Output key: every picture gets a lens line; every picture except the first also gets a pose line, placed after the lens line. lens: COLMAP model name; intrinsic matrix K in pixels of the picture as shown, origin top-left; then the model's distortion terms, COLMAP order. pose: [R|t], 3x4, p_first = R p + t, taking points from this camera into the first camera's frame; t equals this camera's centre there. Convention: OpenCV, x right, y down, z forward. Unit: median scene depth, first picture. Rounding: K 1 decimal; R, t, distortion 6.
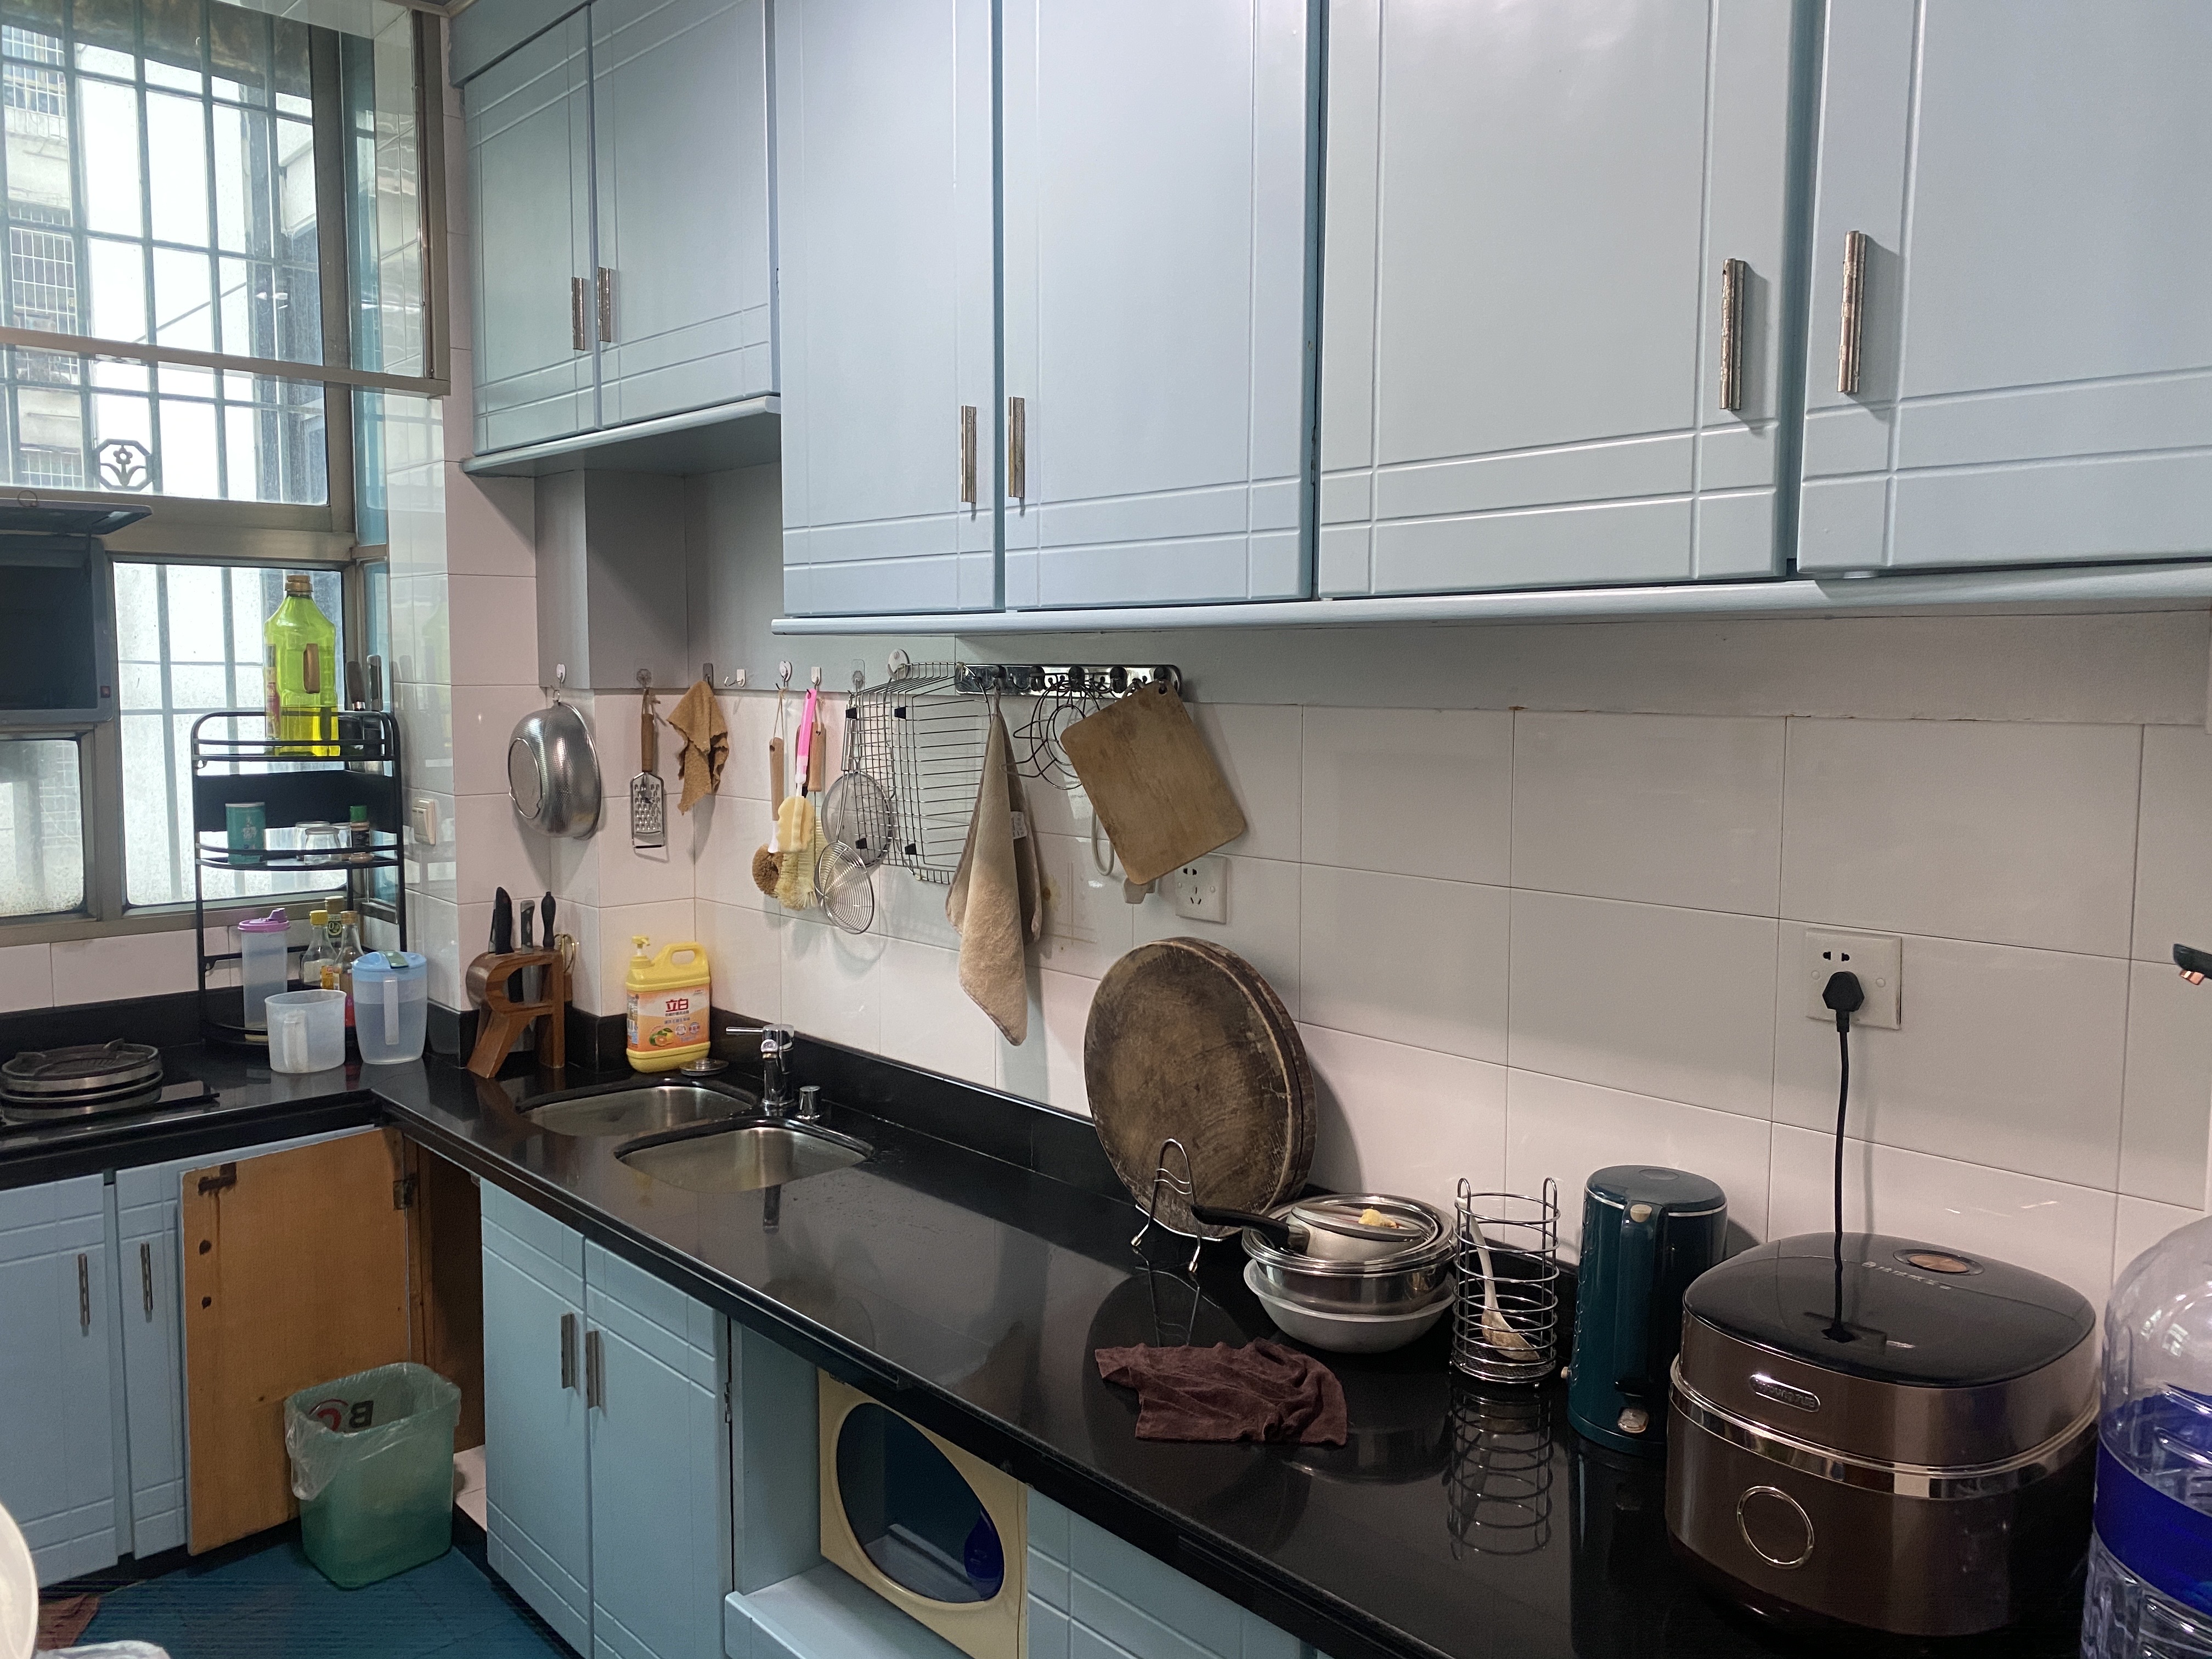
lens RADIAL K [[1664.0, 0, 1104.9], [0, 1664.0, 809.4], [0, 0, 1]] dist [0.083086, -0.137088]
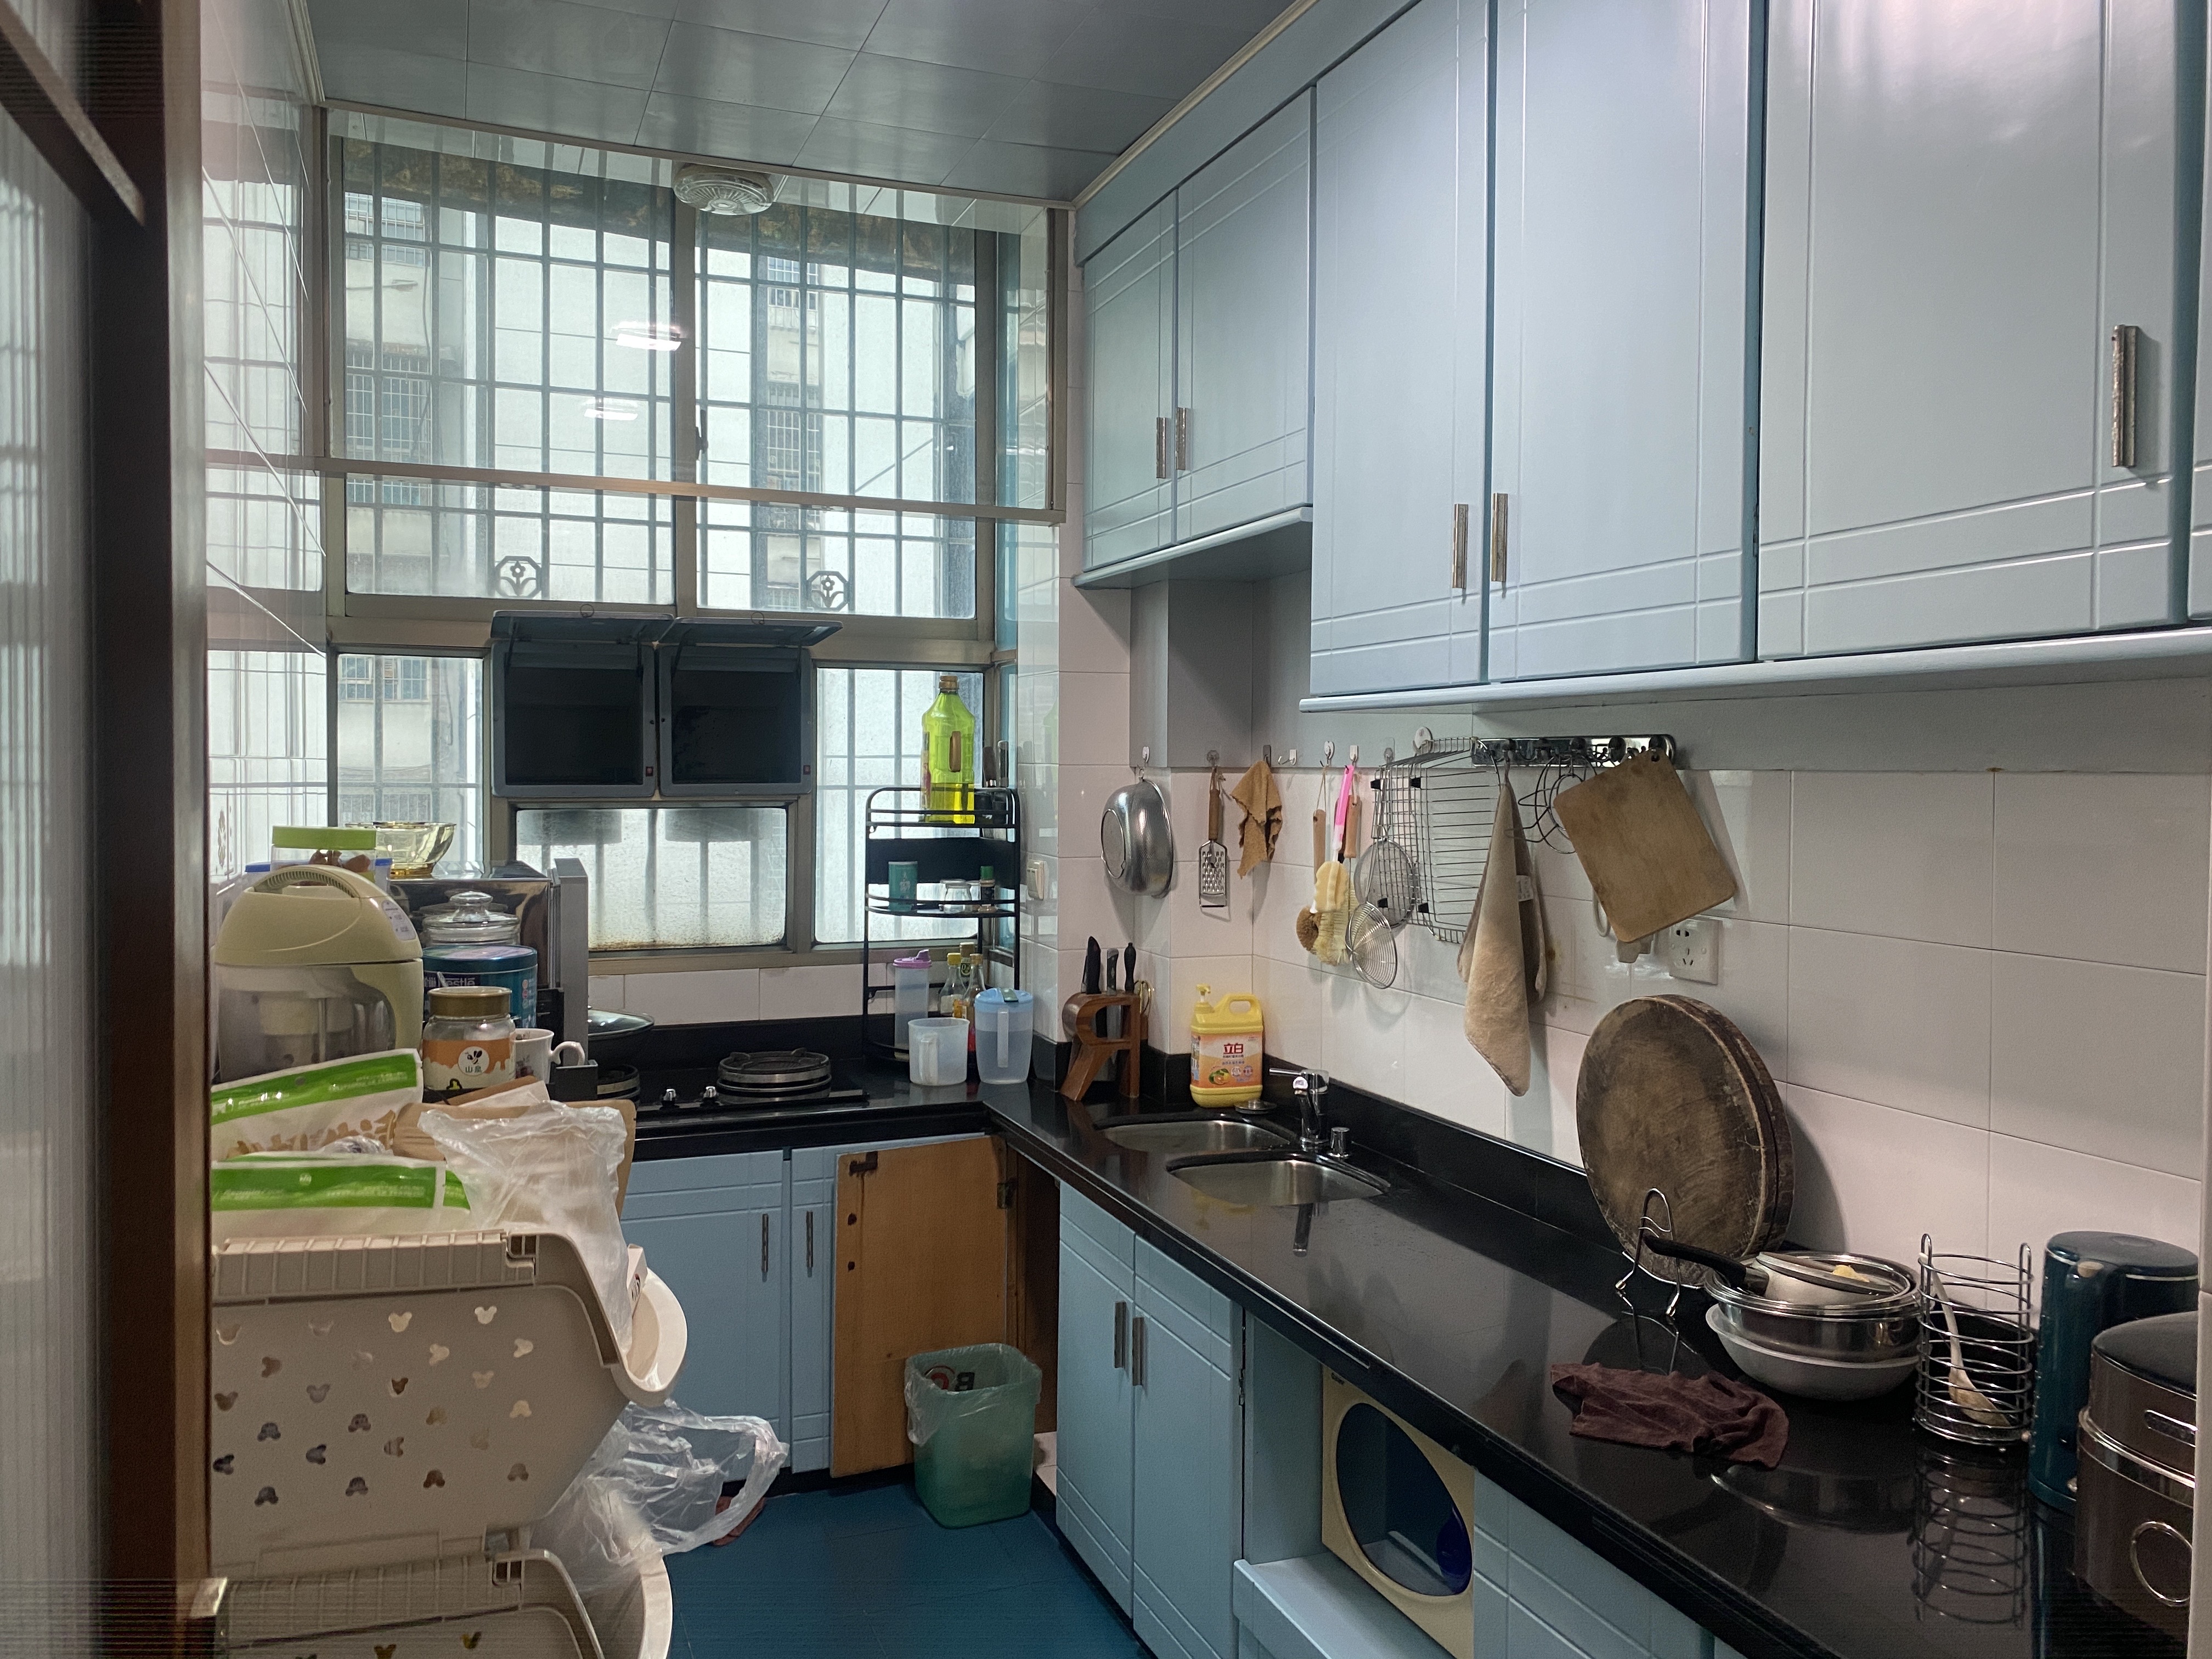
lens RADIAL K [[1664.0, 0, 1104.9], [0, 1664.0, 809.4], [0, 0, 1]] dist [0.083086, -0.137088]
pose [[0.931648, 0.011806, -0.363171, 0.075626], [-0.034826, 0.997772, -0.056904, 0.025922], [0.361690, 0.065662, 0.929983, -0.086228]]
